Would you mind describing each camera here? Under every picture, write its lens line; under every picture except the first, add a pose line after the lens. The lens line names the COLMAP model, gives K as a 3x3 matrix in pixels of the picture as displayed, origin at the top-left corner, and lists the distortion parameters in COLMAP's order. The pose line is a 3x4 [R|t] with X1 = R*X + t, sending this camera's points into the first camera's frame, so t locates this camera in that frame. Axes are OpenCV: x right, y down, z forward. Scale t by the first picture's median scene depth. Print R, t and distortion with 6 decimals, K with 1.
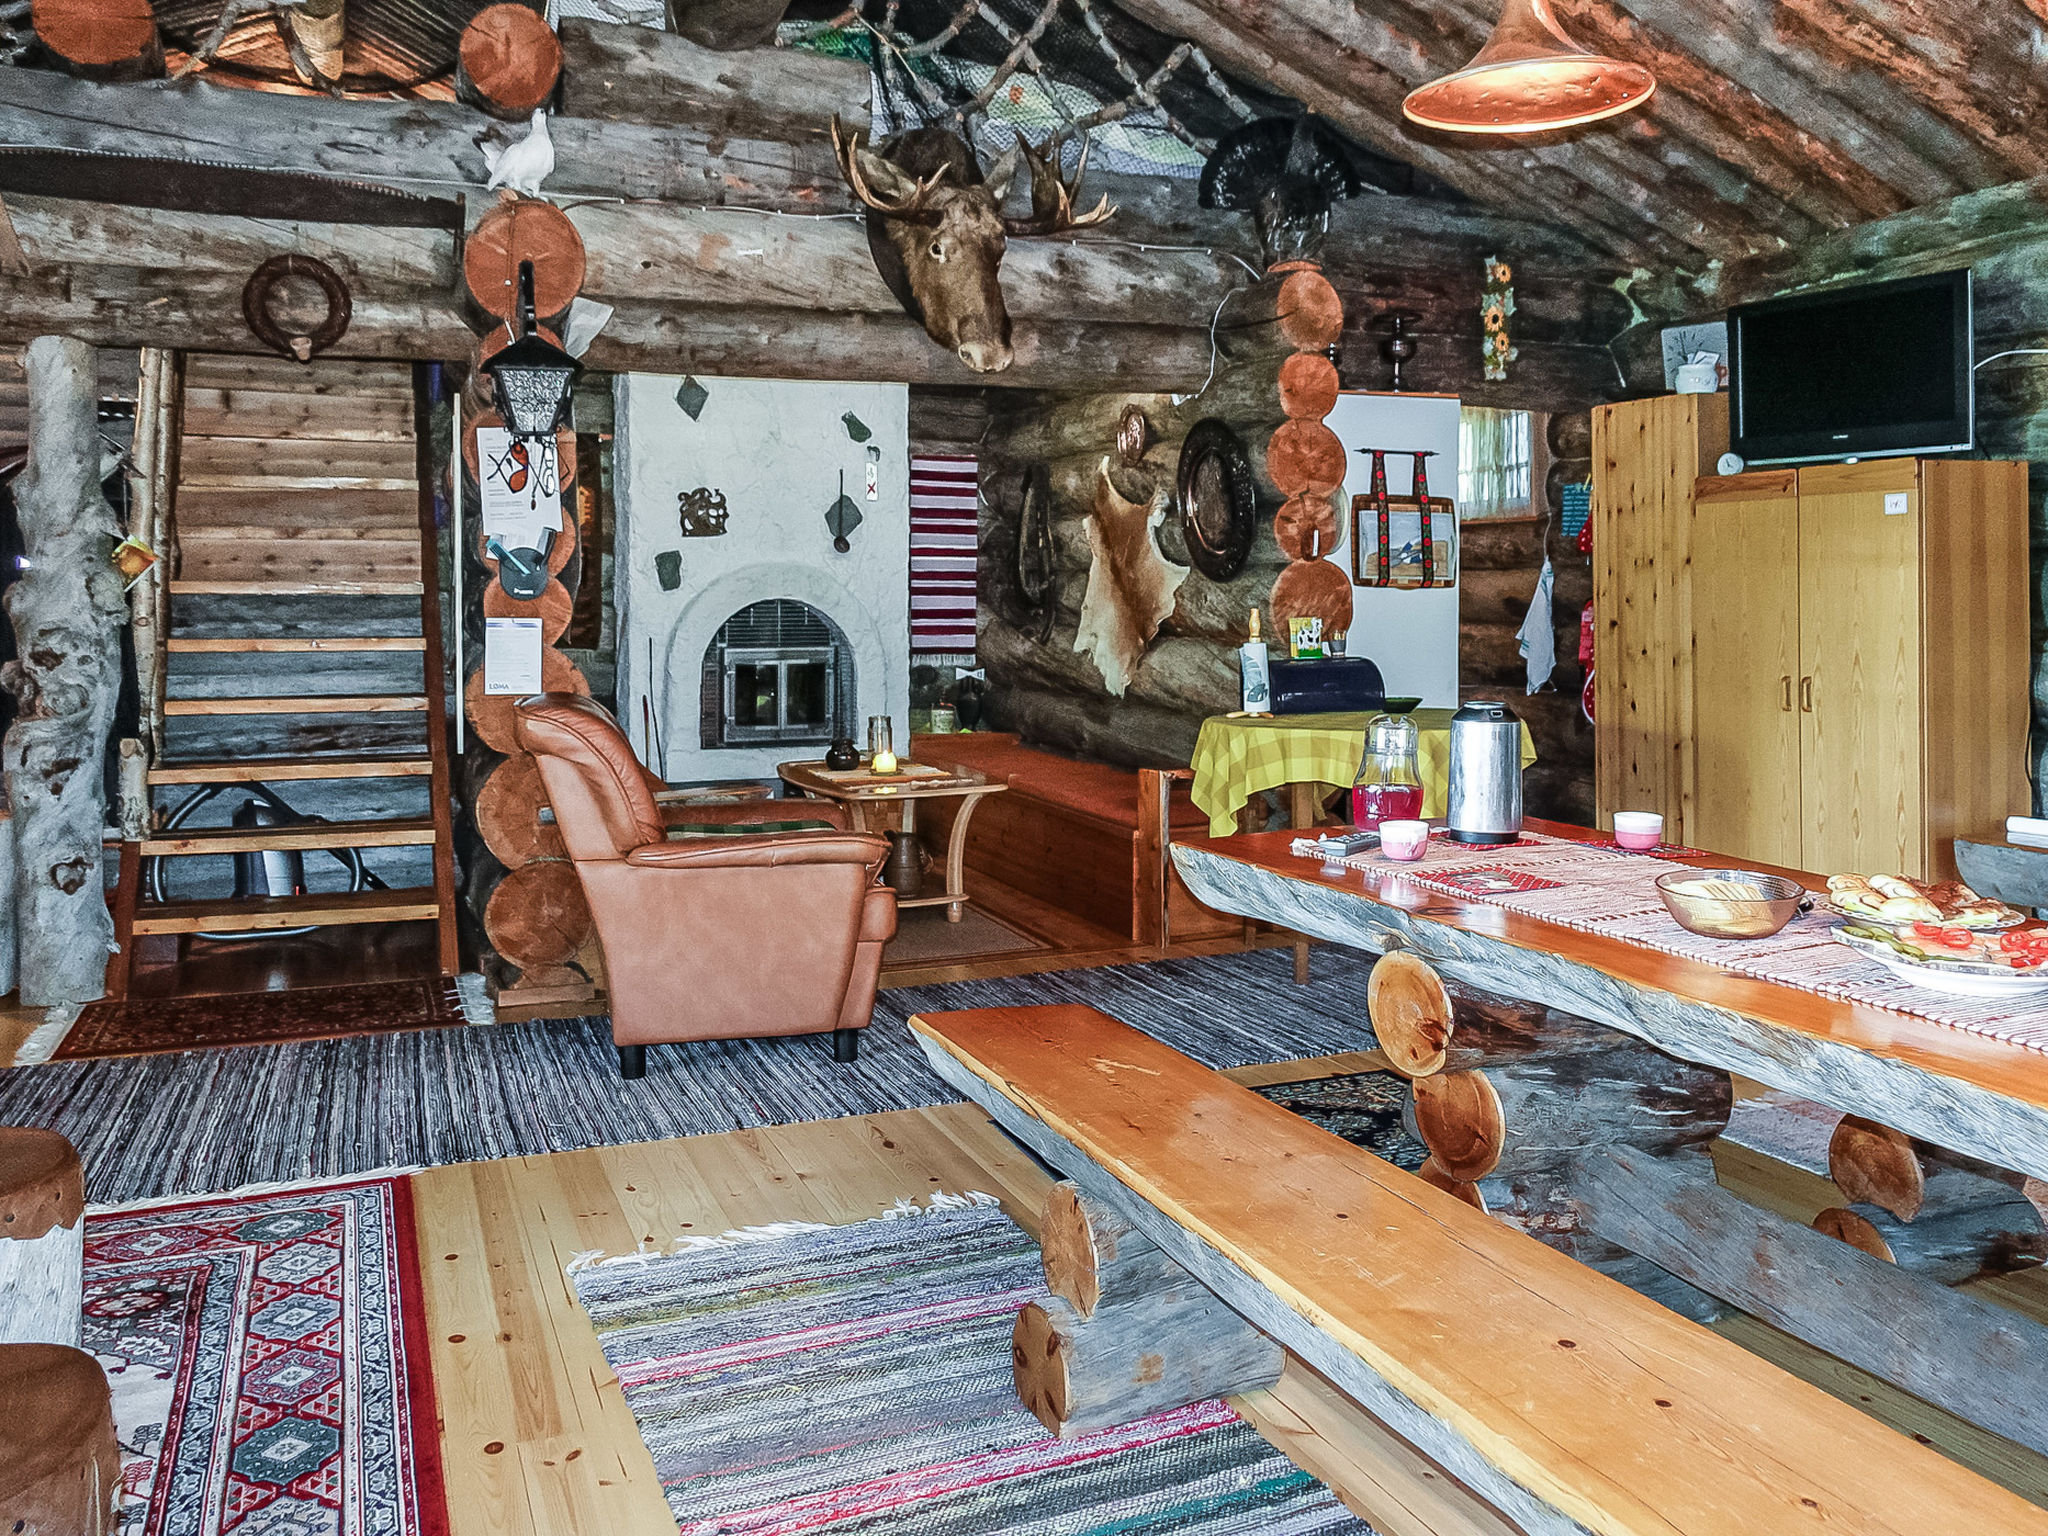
lens RADIAL K [[1613.8, 0, 994.9], [0, 1613.8, 588.0], [0, 0, 1]] dist [0.018103, -0.007156]
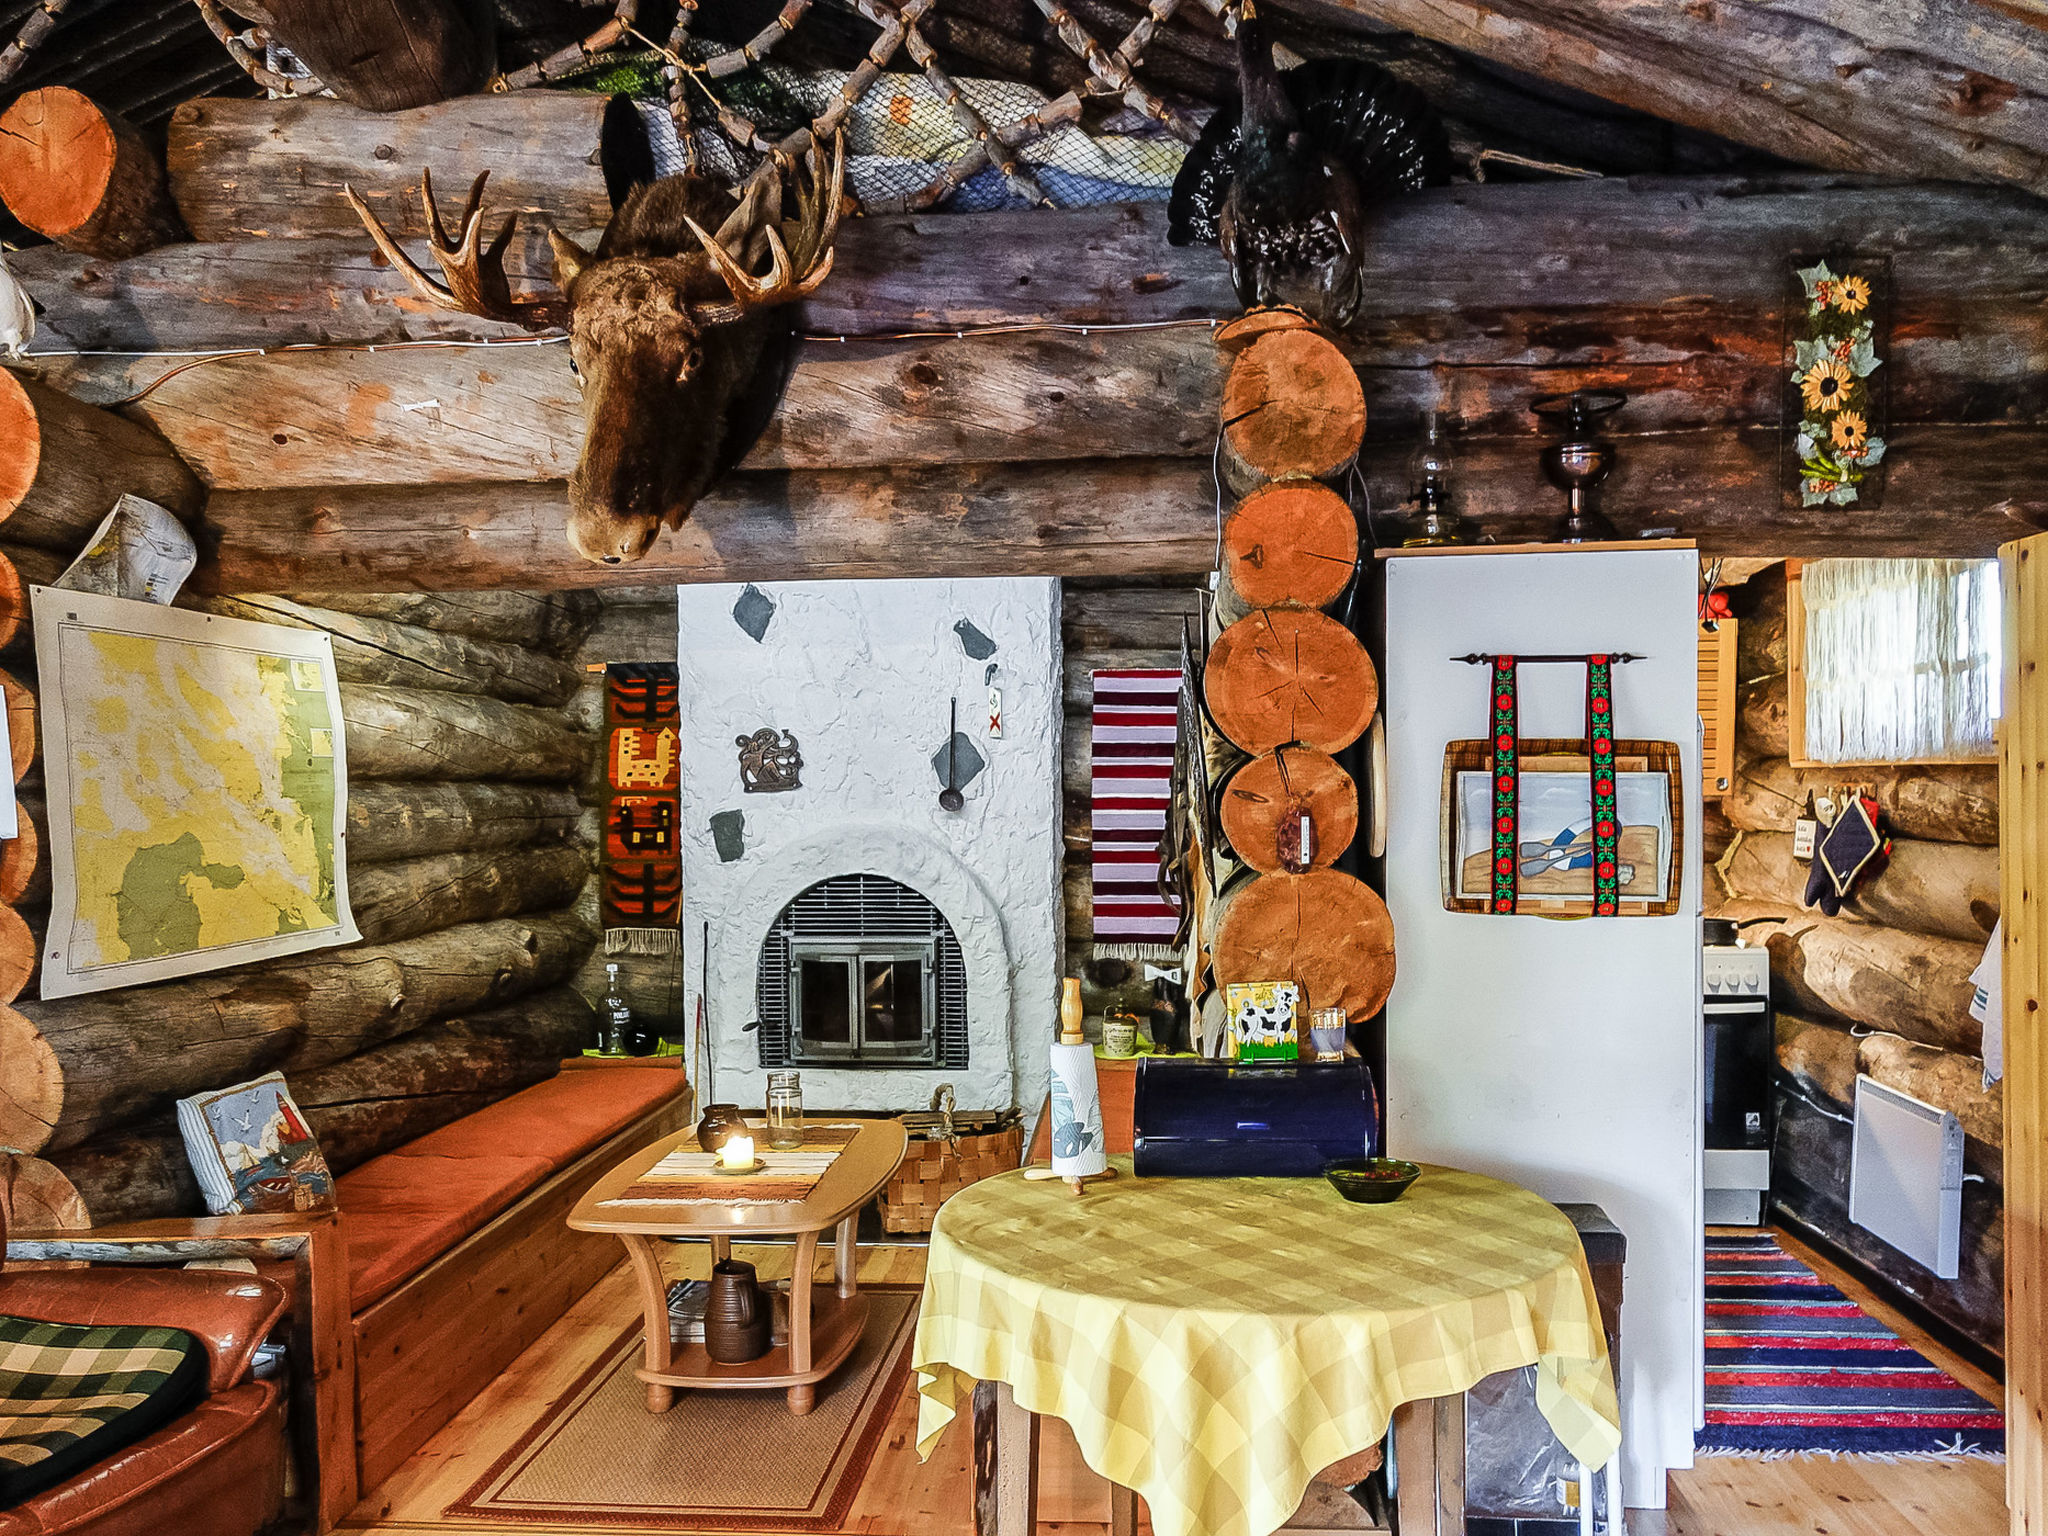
lens RADIAL K [[1607.6, 0, 997.7], [0, 1607.6, 822.2], [0, 0, 1]] dist [0.005728, -0.000973]
pose [[0.896661, 0.005218, -0.442688, 0.327722], [0.006142, 0.999688, 0.024224, -0.045109], [0.442676, -0.024440, 0.896349, 0.457159]]
